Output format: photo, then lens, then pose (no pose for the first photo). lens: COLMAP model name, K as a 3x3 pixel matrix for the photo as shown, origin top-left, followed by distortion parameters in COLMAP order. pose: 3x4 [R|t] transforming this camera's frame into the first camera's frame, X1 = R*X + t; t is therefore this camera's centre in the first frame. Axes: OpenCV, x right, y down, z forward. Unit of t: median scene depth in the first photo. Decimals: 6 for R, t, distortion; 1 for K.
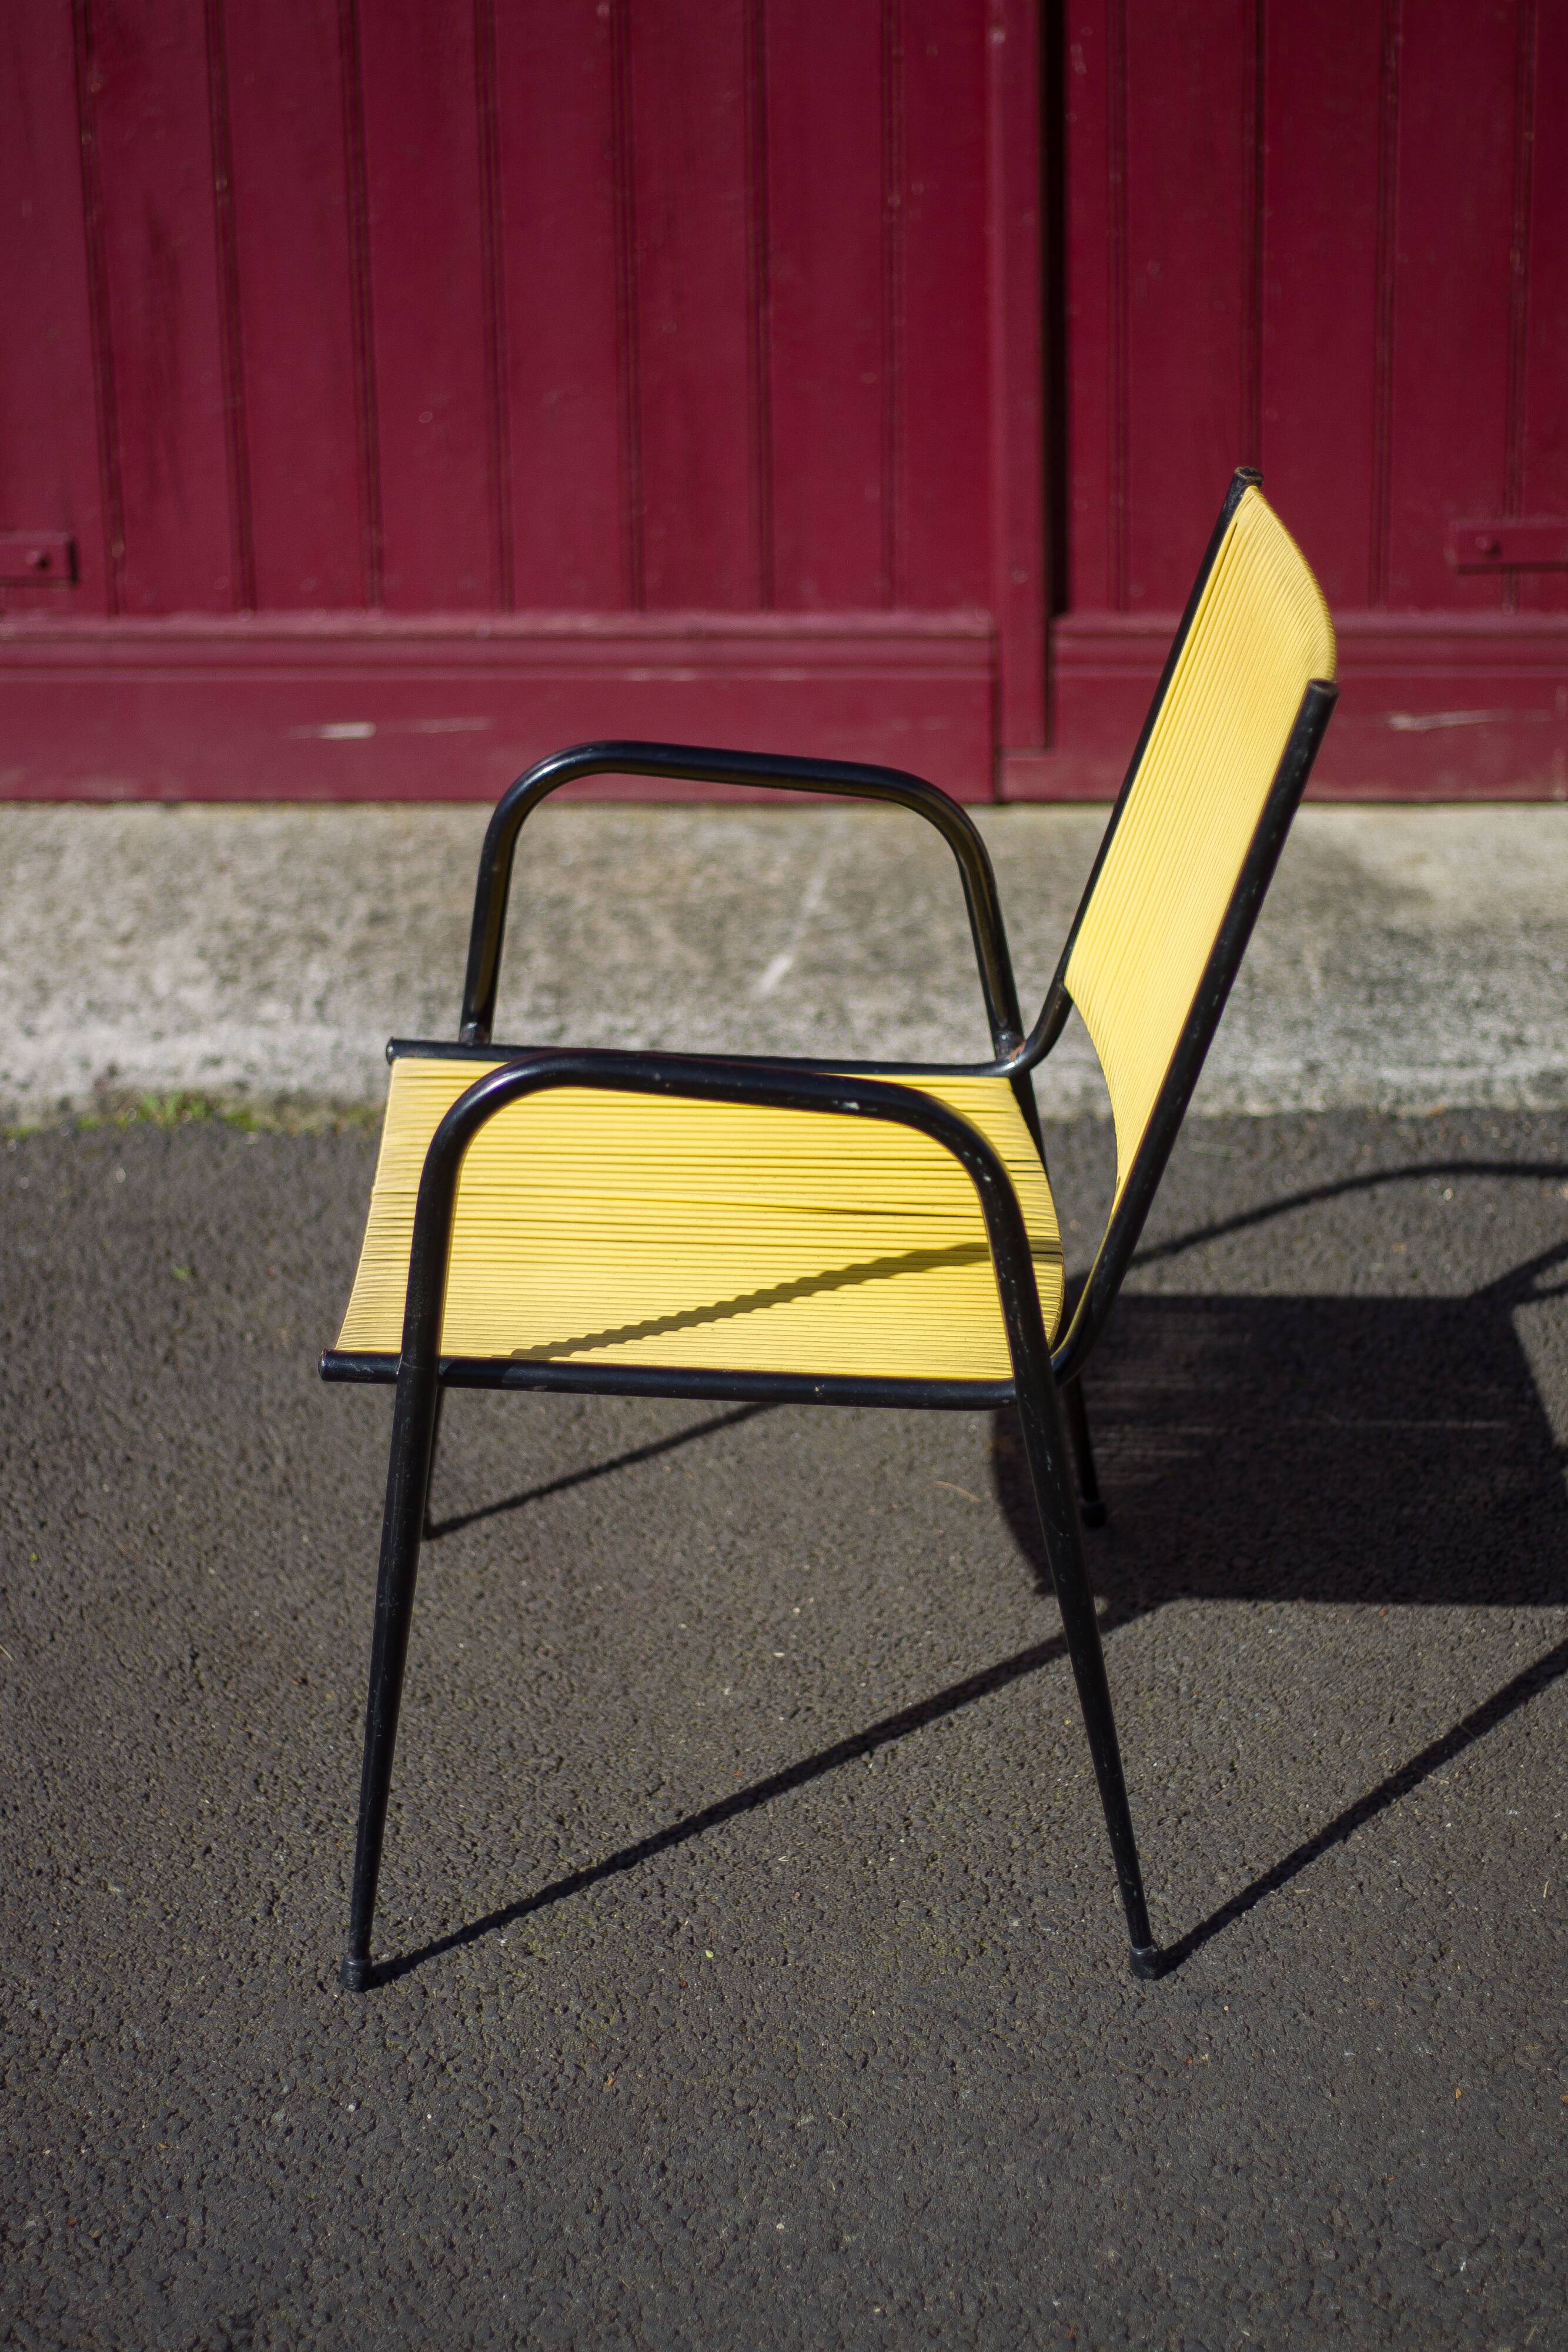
lens RADIAL K [[4542.0, 0, 777.5], [0, 4542.0, 1170.3], [0, 0, 1]] dist [-0.116446, 0.000000]
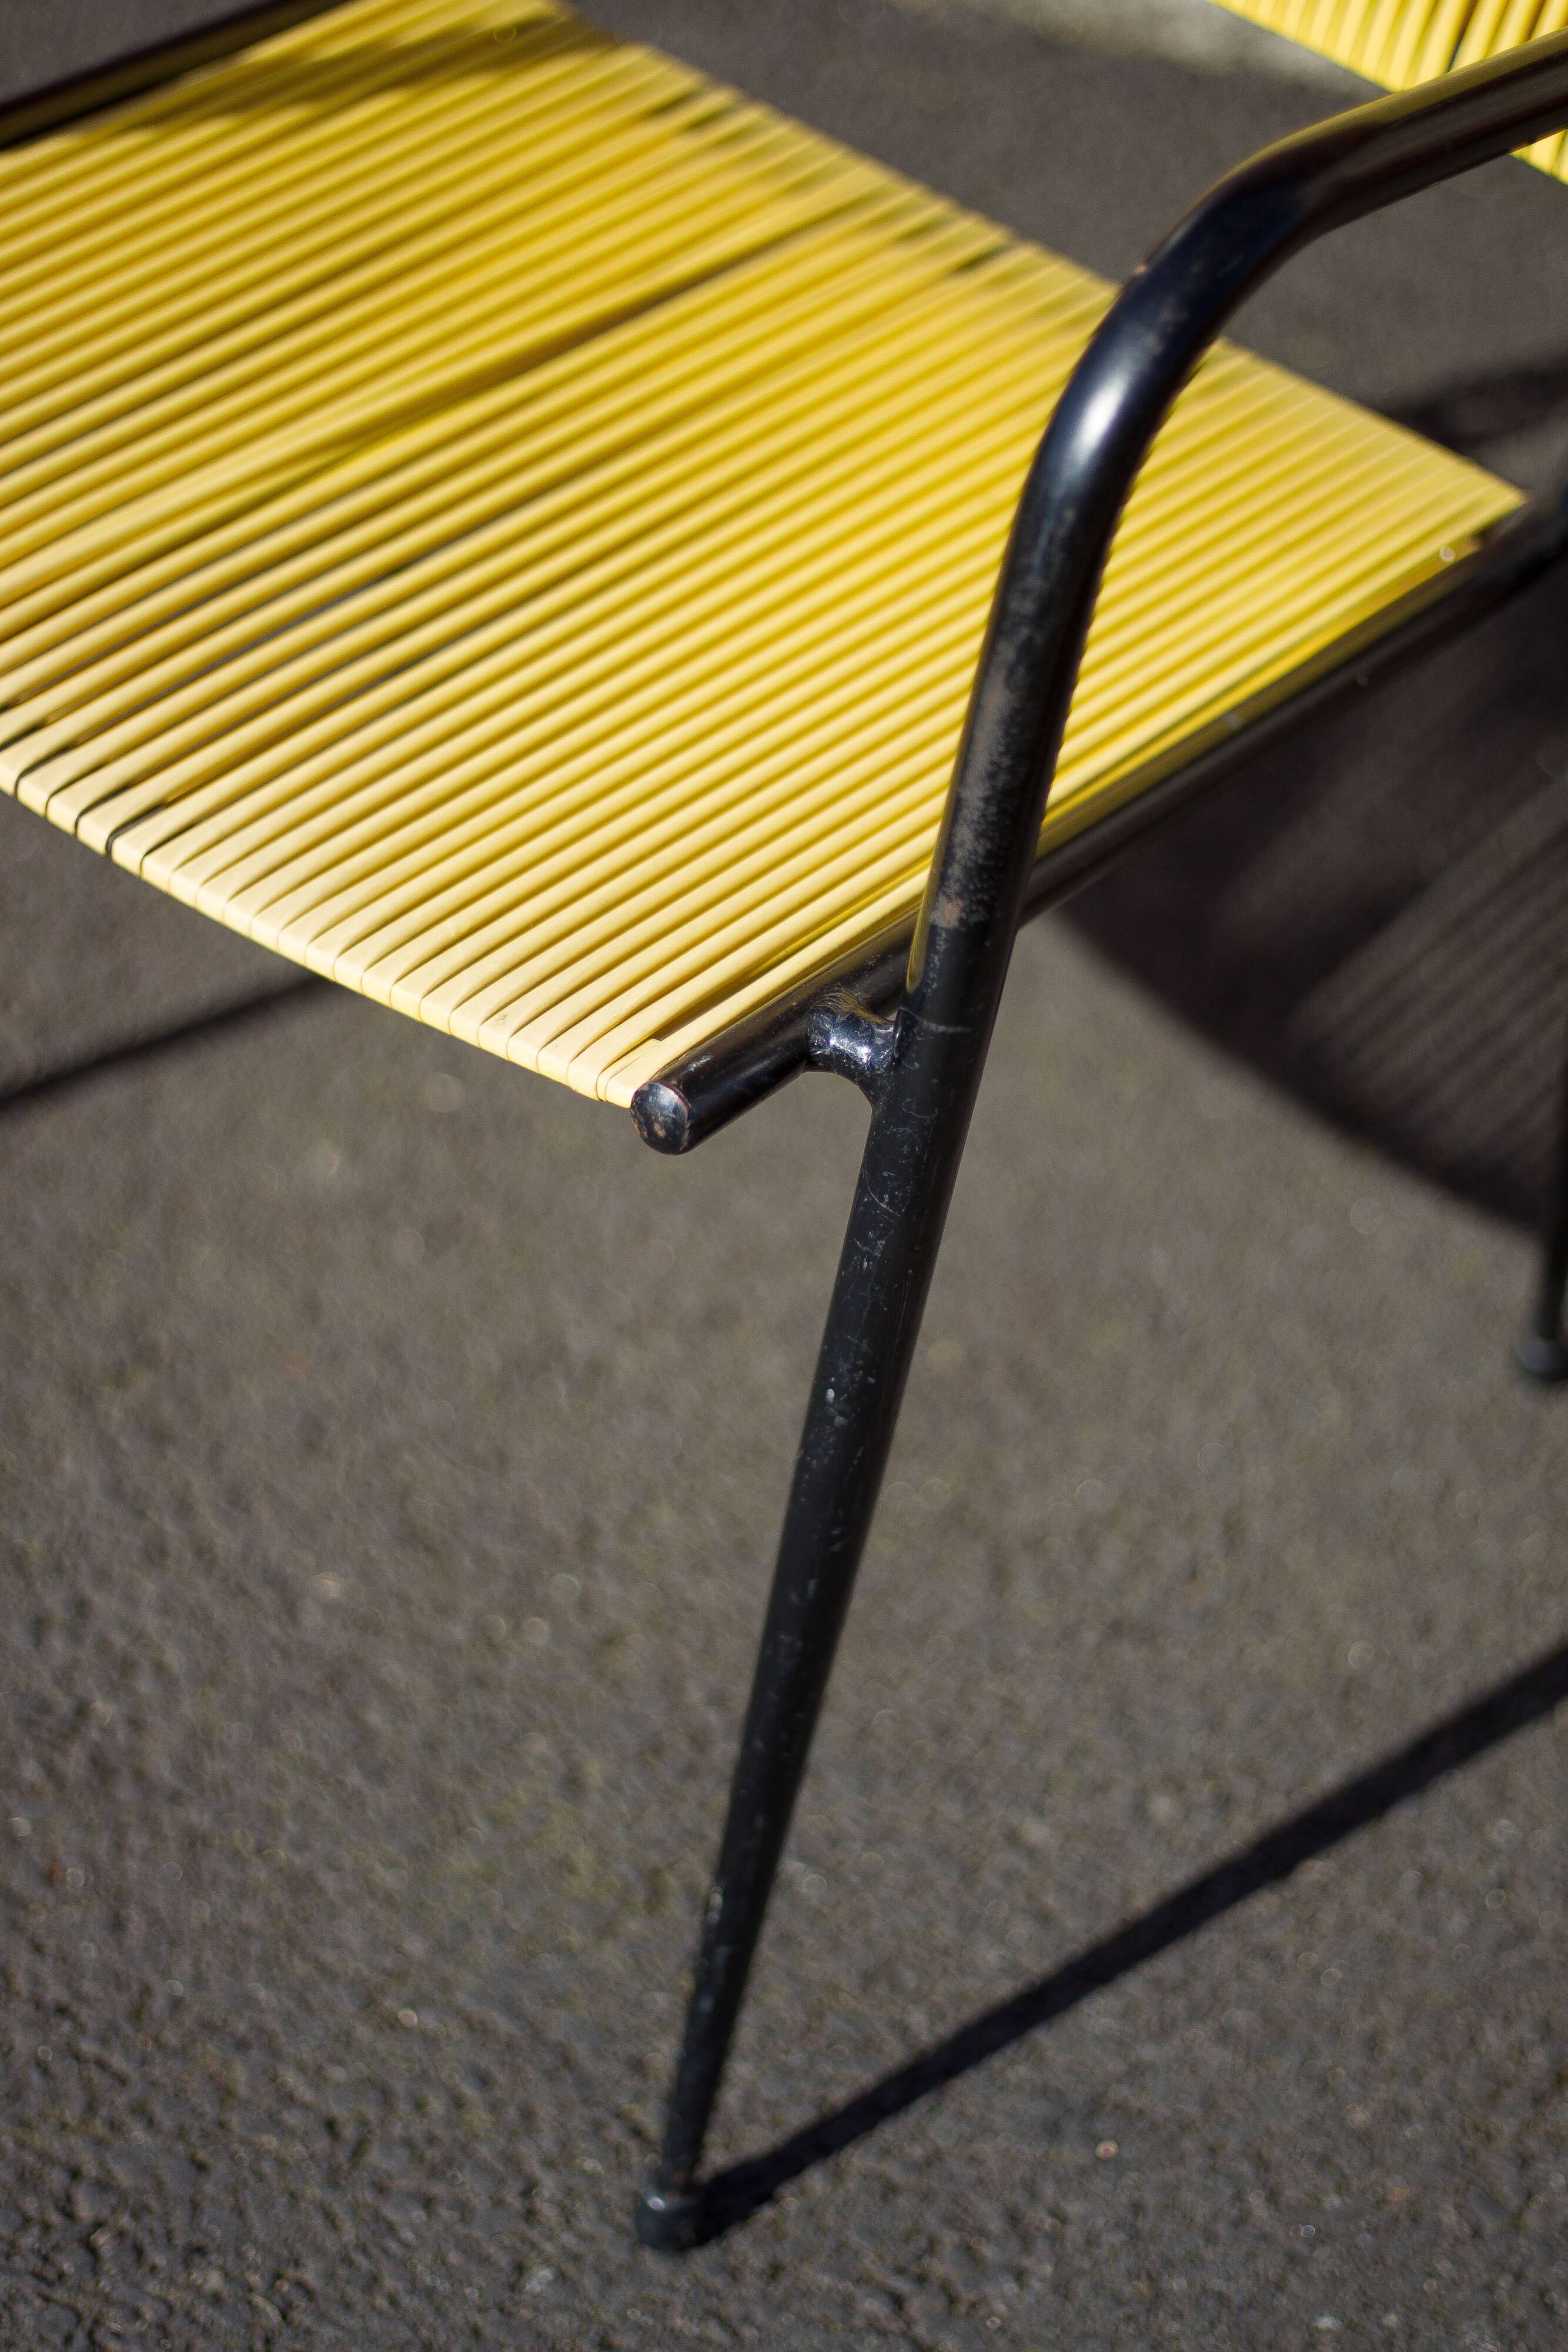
lens RADIAL K [[4542.0, 0, 775.0], [0, 4542.0, 1184.7], [0, 0, 1]] dist [-0.116446, 0.000000]
pose [[0.983889, 0.178506, 0.009865, 0.027763], [-0.173378, 0.939258, 0.296201, -0.037685], [0.043608, -0.293139, 0.955075, 0.388771]]
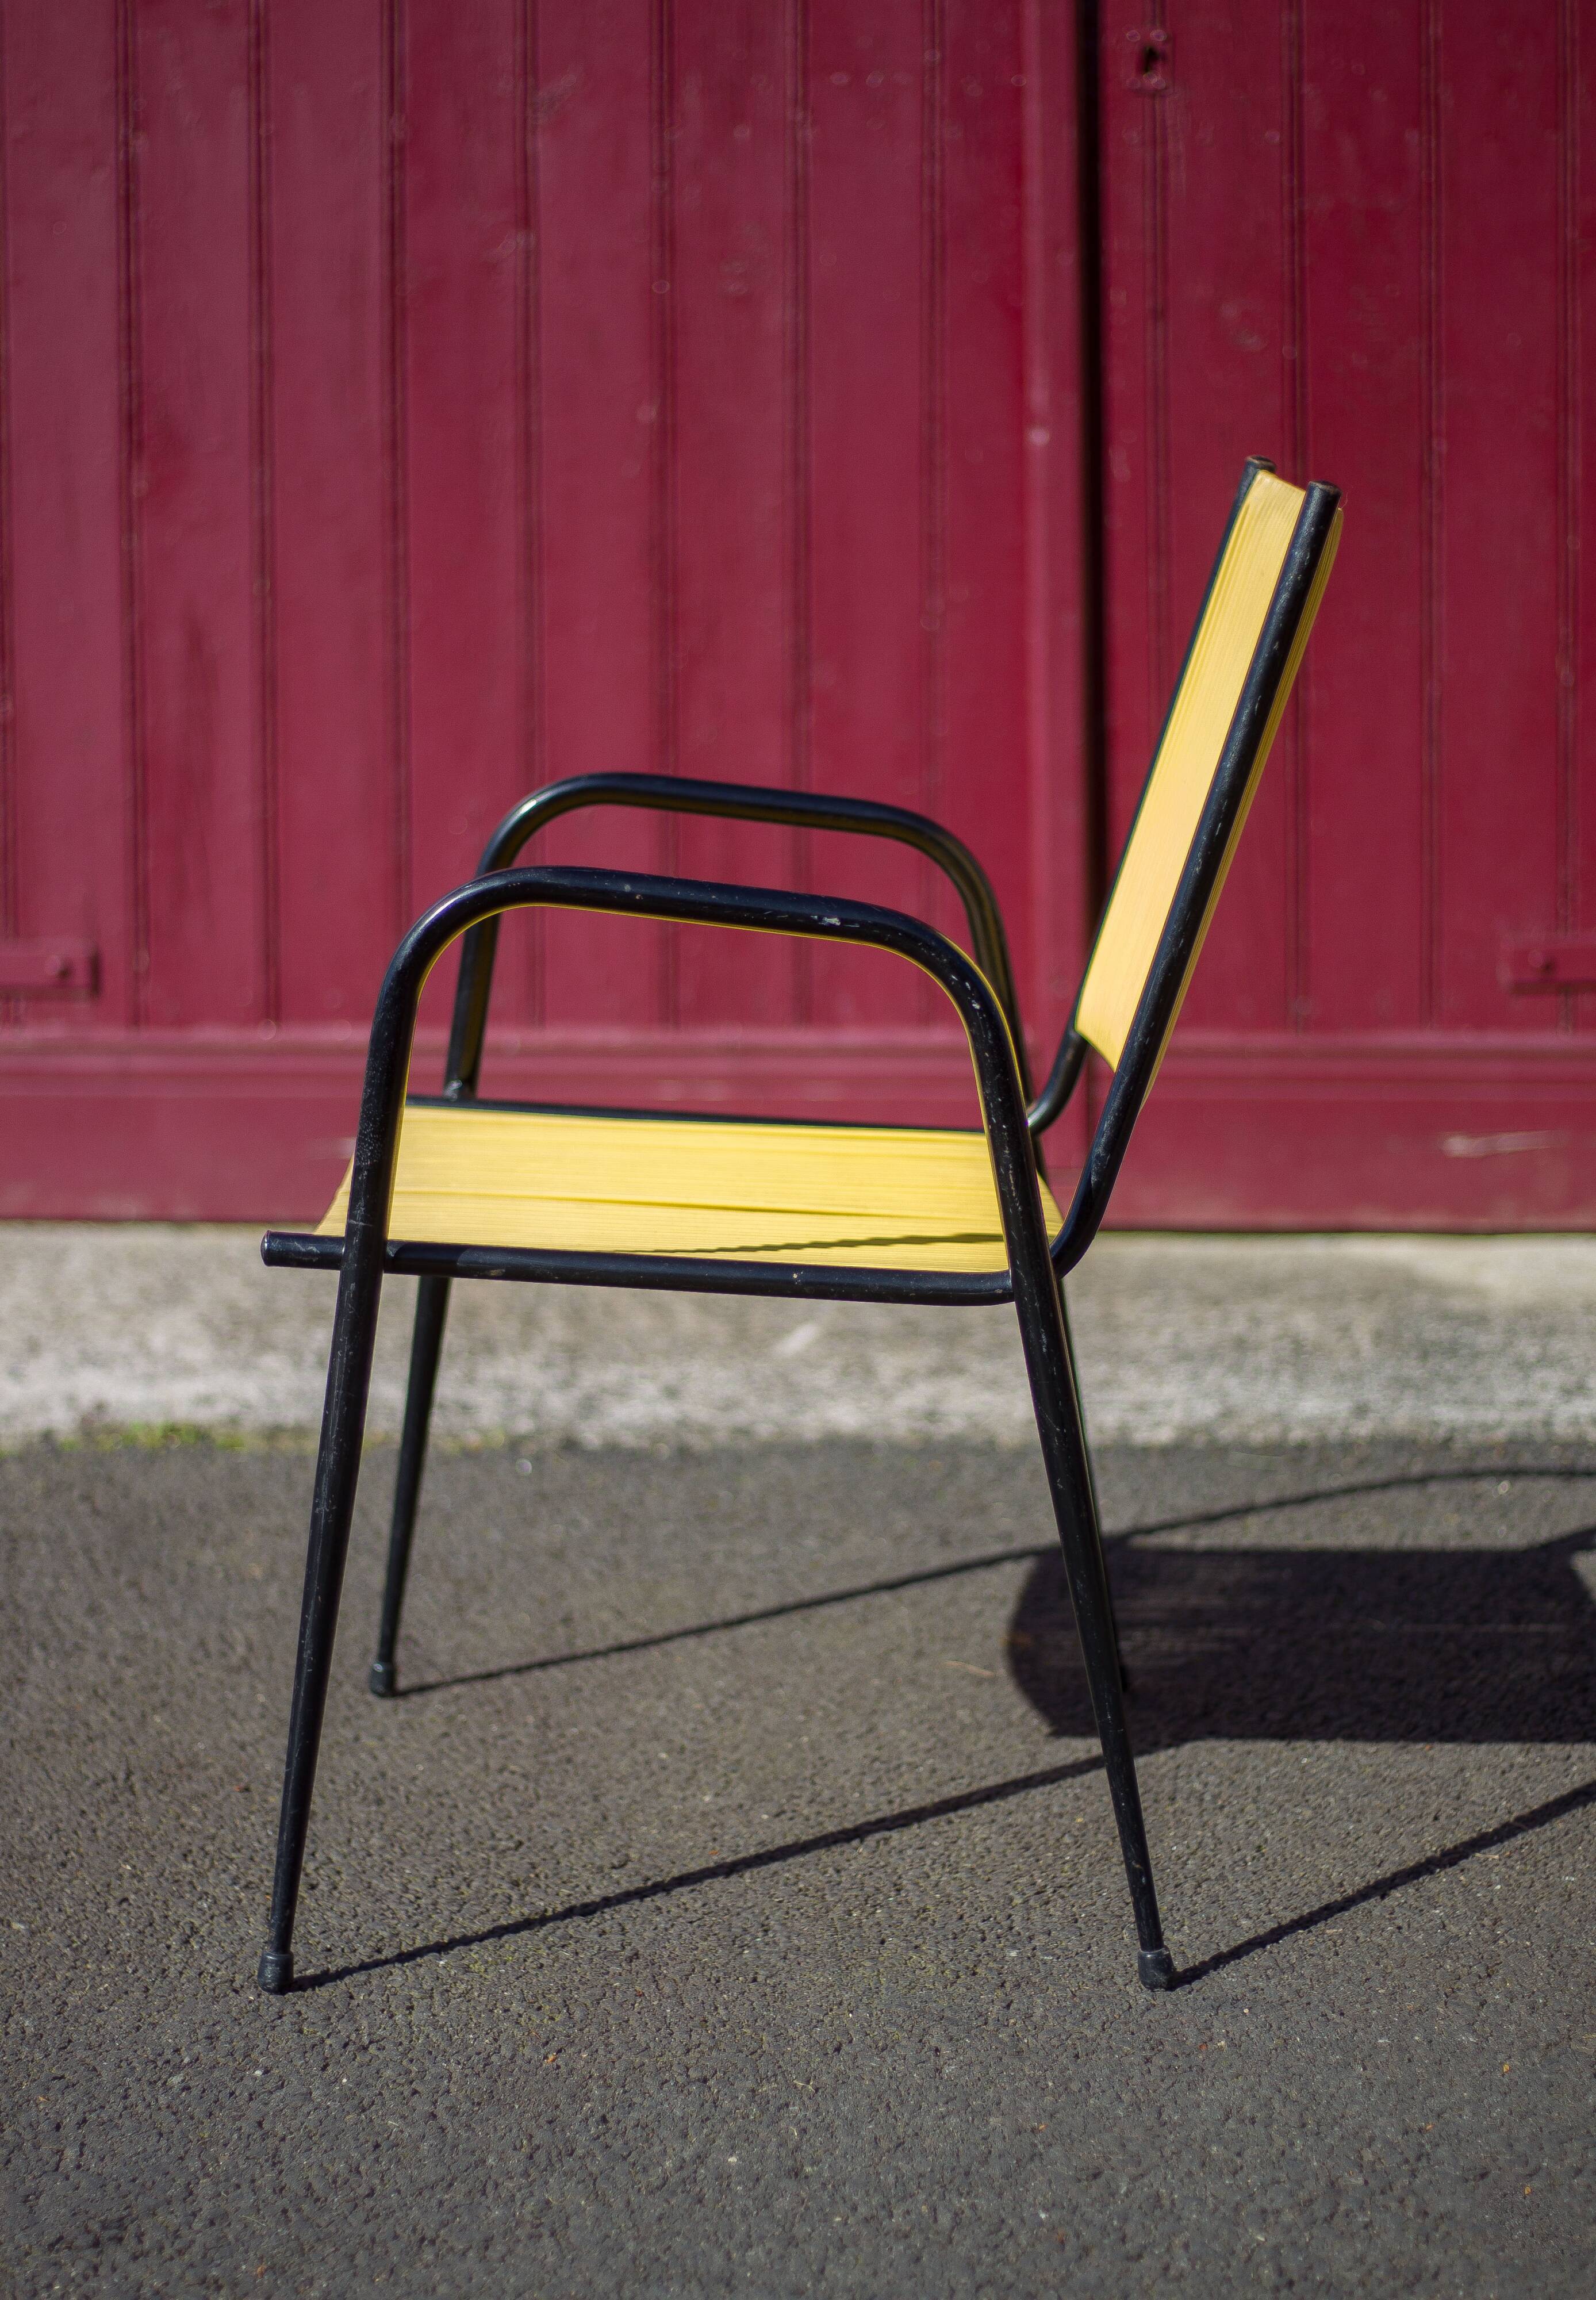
lens RADIAL K [[4620.7, 0, 797.9], [0, 4620.7, 1157.7], [0, 0, 1]] dist [-0.117474, 0.000000]
pose [[0.999711, 0.013748, -0.019741, 0.018521], [-0.018519, 0.963568, -0.266822, 0.186287], [0.015354, 0.267111, 0.963544, 0.056373]]
